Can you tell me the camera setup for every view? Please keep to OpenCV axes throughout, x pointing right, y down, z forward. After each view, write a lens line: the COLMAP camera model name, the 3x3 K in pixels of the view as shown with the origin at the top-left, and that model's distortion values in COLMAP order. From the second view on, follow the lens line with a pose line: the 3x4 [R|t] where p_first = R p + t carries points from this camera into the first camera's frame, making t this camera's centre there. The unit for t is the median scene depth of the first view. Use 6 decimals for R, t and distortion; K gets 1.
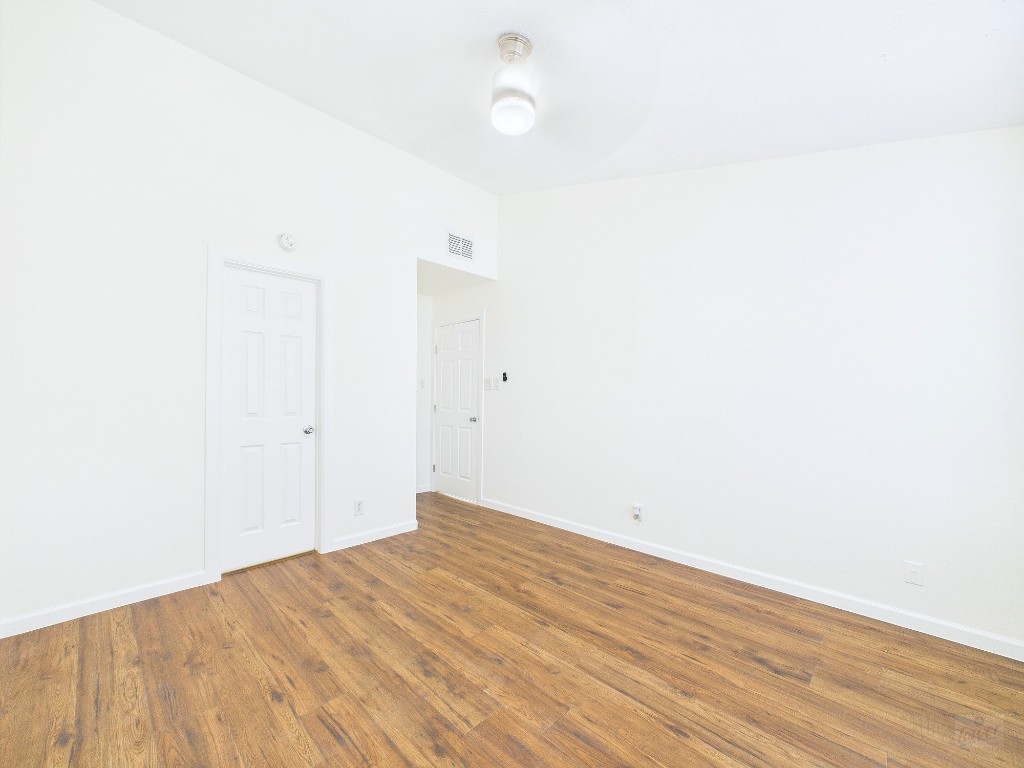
lens RADIAL K [[411.0, 0, 510.6], [0, 411.0, 393.8], [0, 0, 1]] dist [0.003081, -0.000378]
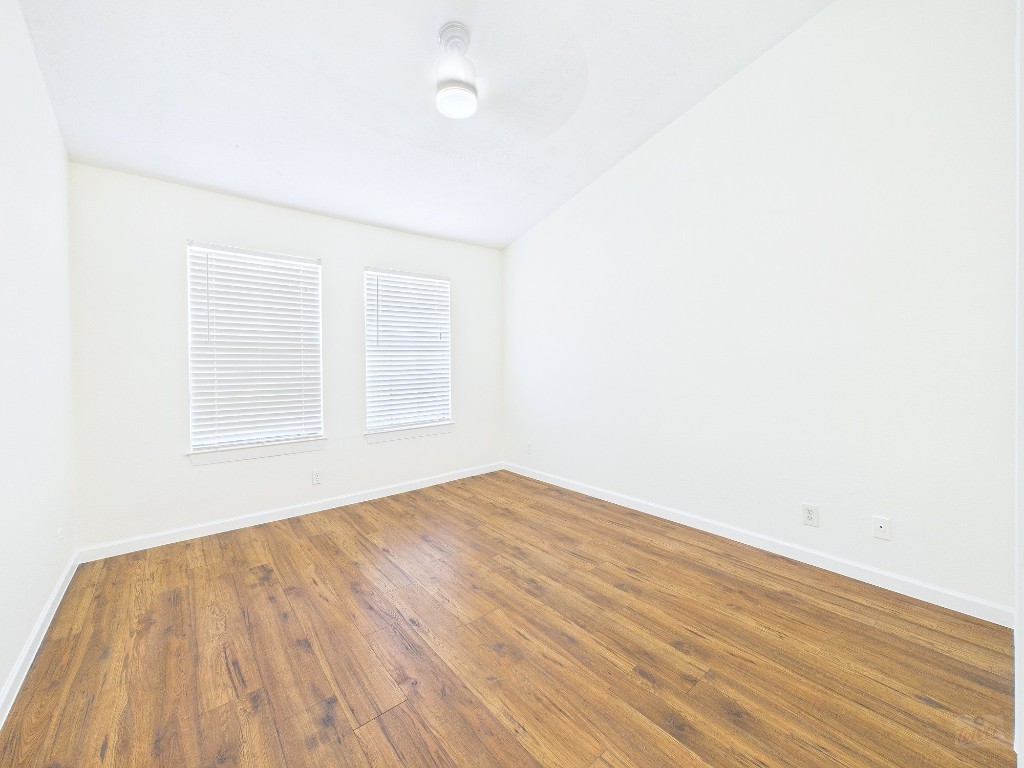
lens RADIAL K [[411.0, 0, 510.2], [0, 411.0, 348.1], [0, 0, 1]] dist [0.003081, -0.000378]
pose [[-0.994498, 0.007793, 0.104463, -0.205079], [0.003854, 0.999276, -0.037862, 0.007538], [-0.104682, -0.037251, -0.993808, 1.736982]]
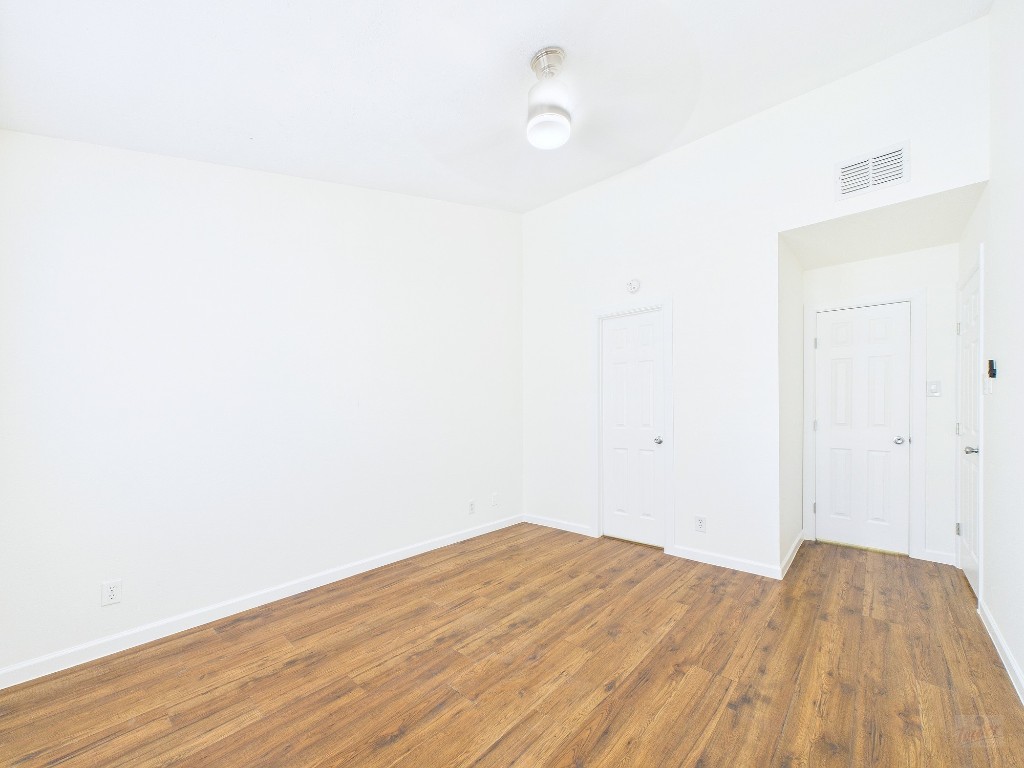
lens RADIAL K [[411.0, 0, 513.4], [0, 411.0, 409.3], [0, 0, 1]] dist [0.003081, -0.000378]
pose [[0.048581, -0.009412, -0.998775, 0.830333], [0.014331, 0.999859, -0.008725, 0.007967], [0.998716, -0.013890, 0.048709, 0.718877]]
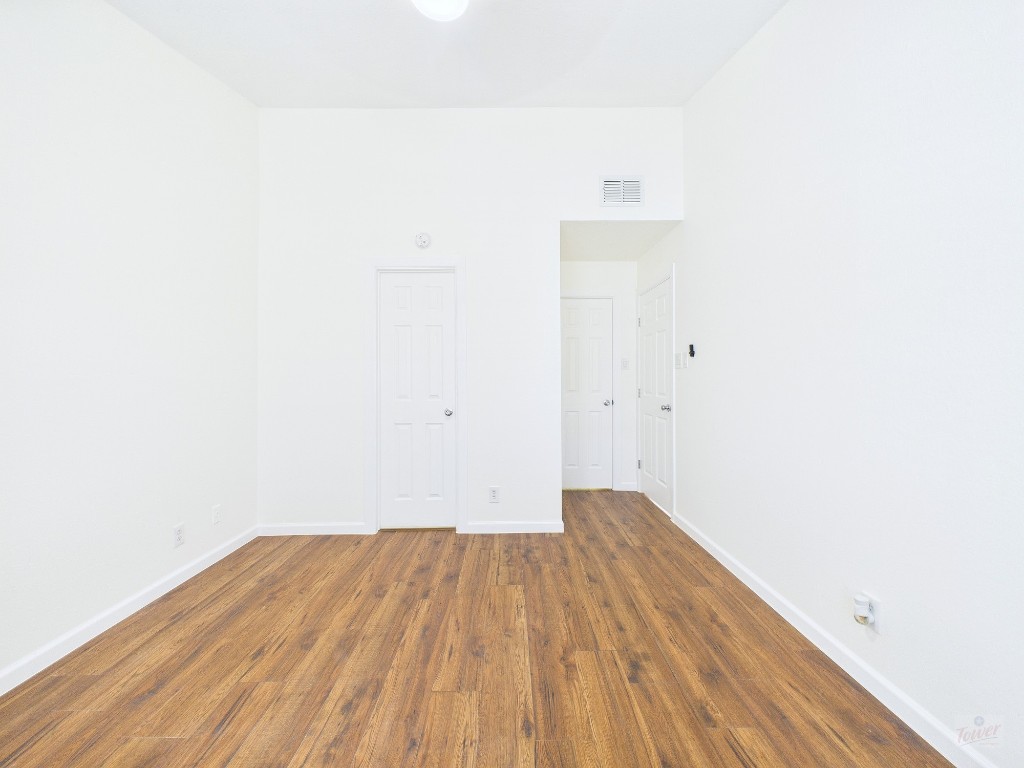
lens RADIAL K [[411.0, 0, 511.9], [0, 411.0, 375.3], [0, 0, 1]] dist [0.003081, -0.000378]
pose [[0.707793, -0.017374, -0.706206, 0.491296], [0.015885, 0.999836, -0.008677, 0.006609], [0.706241, -0.005077, 0.707953, 0.487326]]
